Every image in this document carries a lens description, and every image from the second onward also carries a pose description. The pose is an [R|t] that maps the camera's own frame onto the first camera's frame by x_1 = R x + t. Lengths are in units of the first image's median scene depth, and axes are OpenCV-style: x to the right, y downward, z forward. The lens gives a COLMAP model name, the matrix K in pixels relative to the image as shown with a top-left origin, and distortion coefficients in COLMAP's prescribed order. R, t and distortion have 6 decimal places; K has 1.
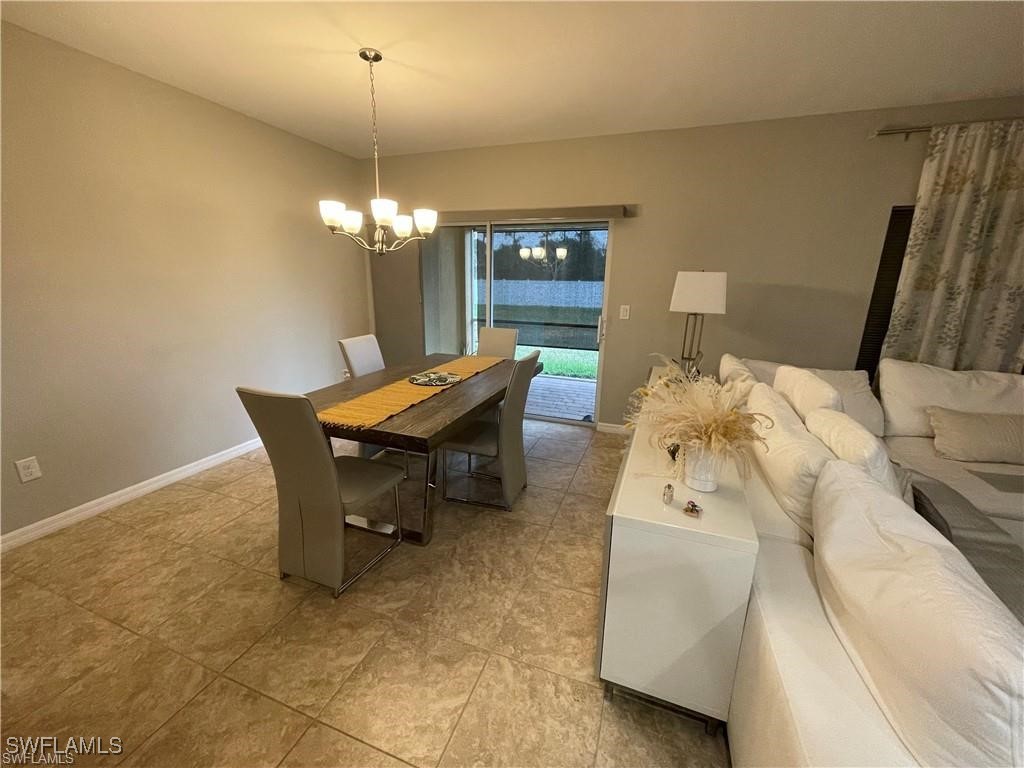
lens RADIAL K [[419.4, 0, 512.2], [0, 419.4, 380.4], [0, 0, 1]] dist [0.002032, 0.000336]
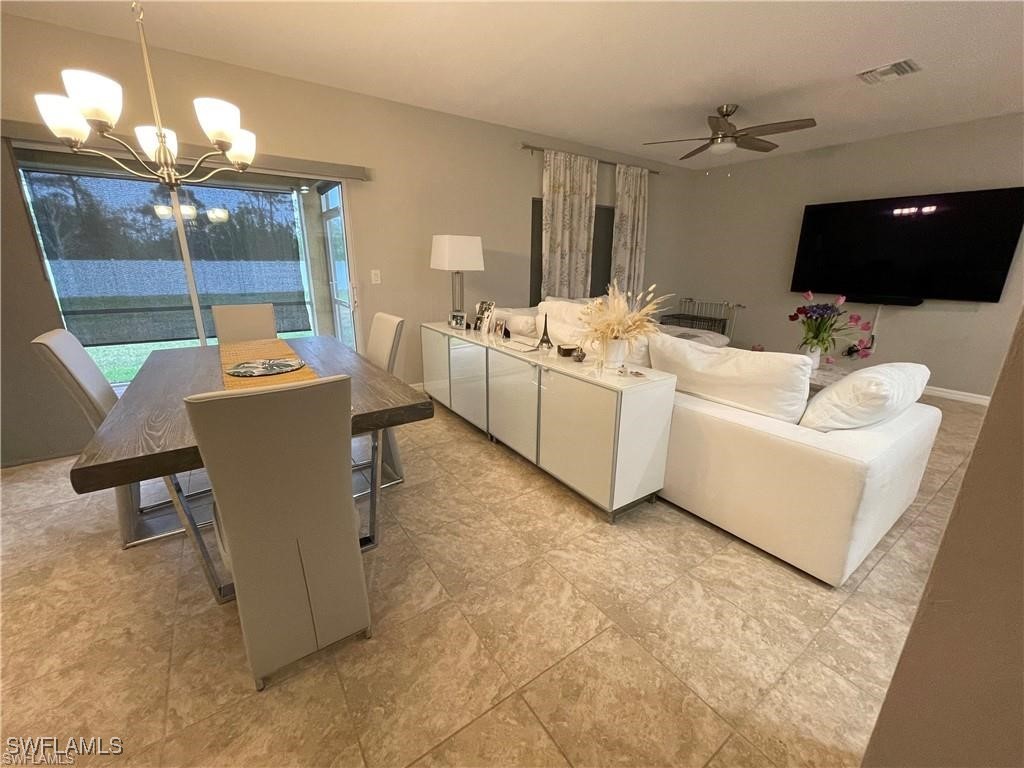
lens RADIAL K [[411.9, 0, 510.1], [0, 411.9, 382.1], [0, 0, 1]] dist [-0.002834, 0.000460]
pose [[0.578272, -0.241275, 0.779351, -0.509891], [0.201220, 0.967938, 0.150355, -0.000957], [-0.790640, 0.069875, 0.608281, 0.201165]]
